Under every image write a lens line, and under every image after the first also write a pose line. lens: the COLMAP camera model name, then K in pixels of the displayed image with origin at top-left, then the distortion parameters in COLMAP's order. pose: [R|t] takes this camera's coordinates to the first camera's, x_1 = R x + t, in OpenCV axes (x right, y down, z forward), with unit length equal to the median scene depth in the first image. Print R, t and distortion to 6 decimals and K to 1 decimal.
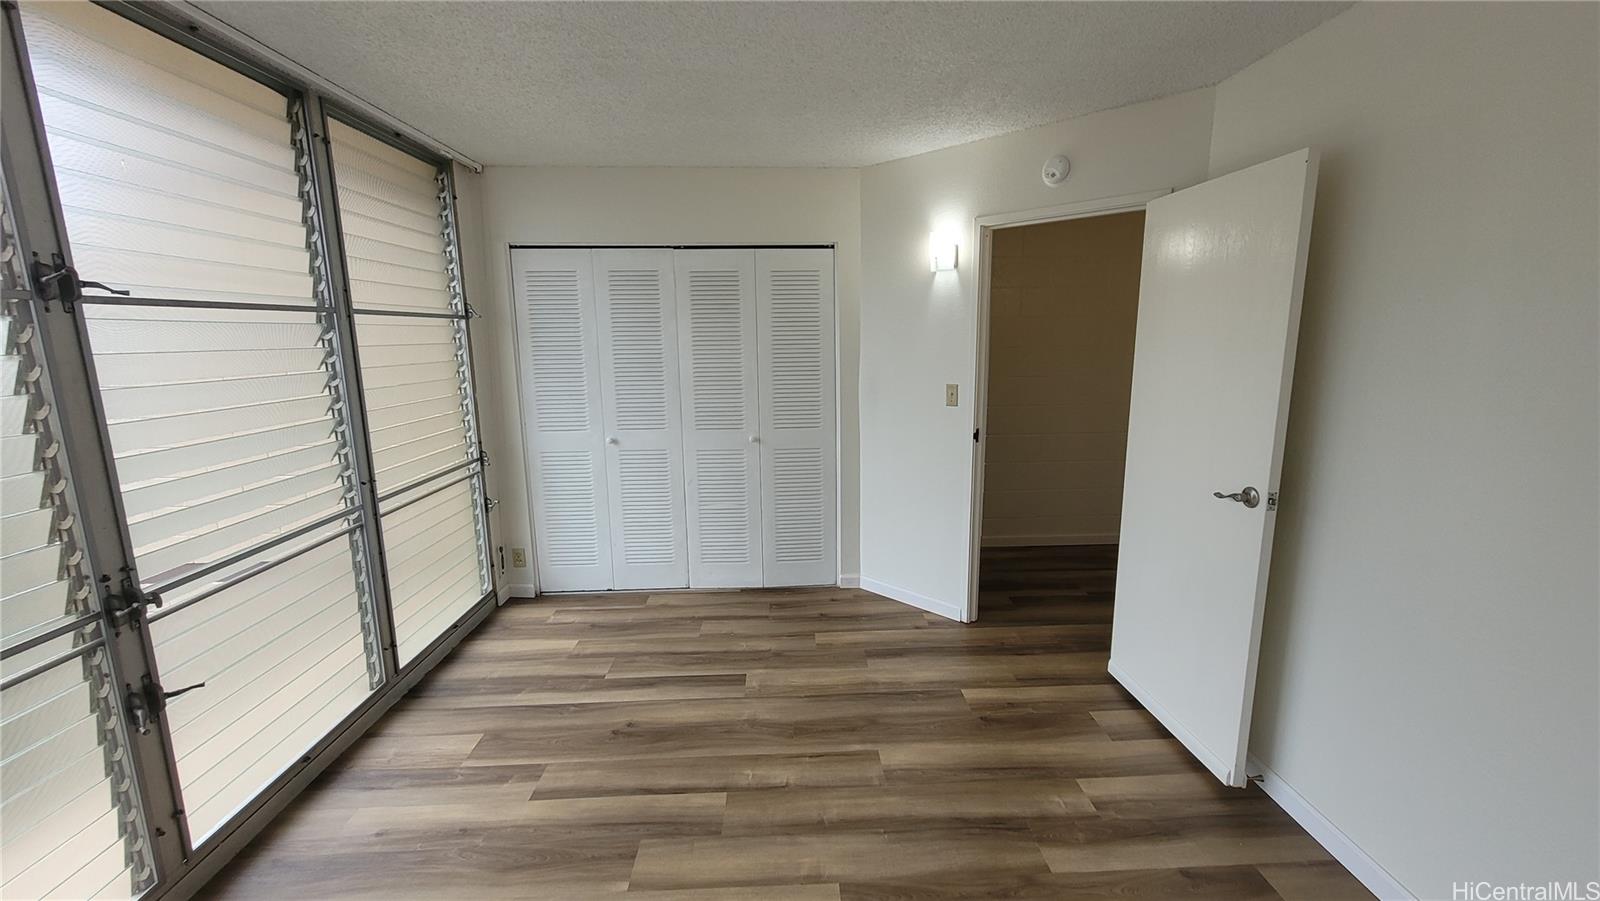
lens RADIAL K [[628.2, 0, 804.7], [0, 628.2, 445.7], [0, 0, 1]] dist [0.009277, -0.000849]
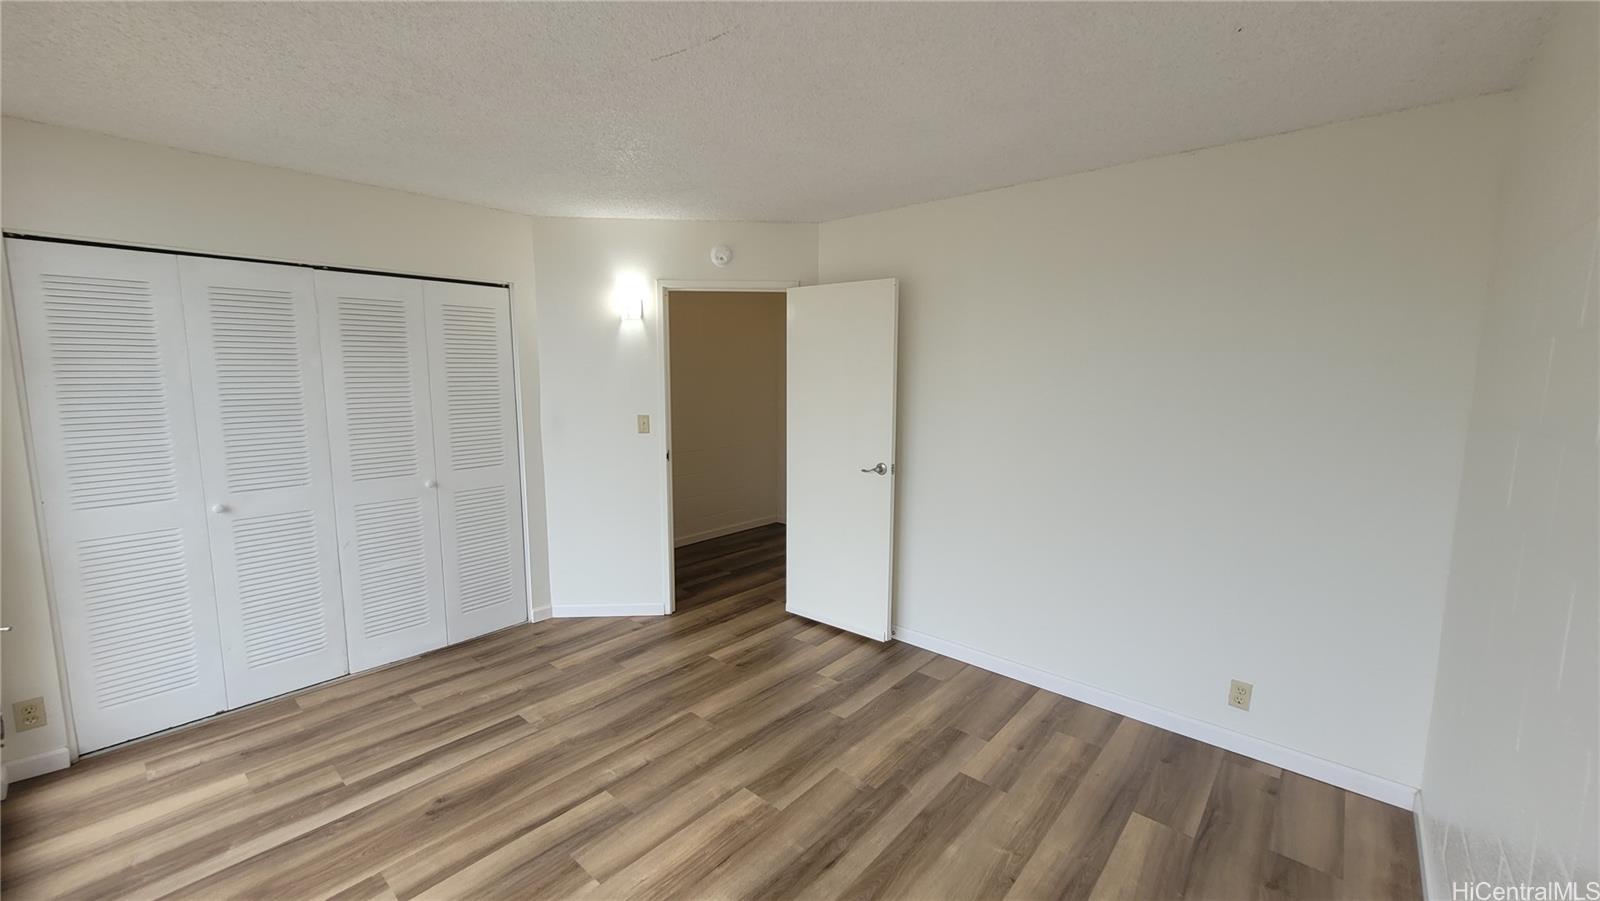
lens RADIAL K [[628.2, 0, 803.8], [0, 628.2, 452.7], [0, 0, 1]] dist [0.009277, -0.000849]
pose [[0.691335, -0.083766, 0.717663, -0.427674], [0.116043, 0.993236, 0.004145, 0.003259], [-0.713155, 0.080414, 0.696379, -0.036272]]
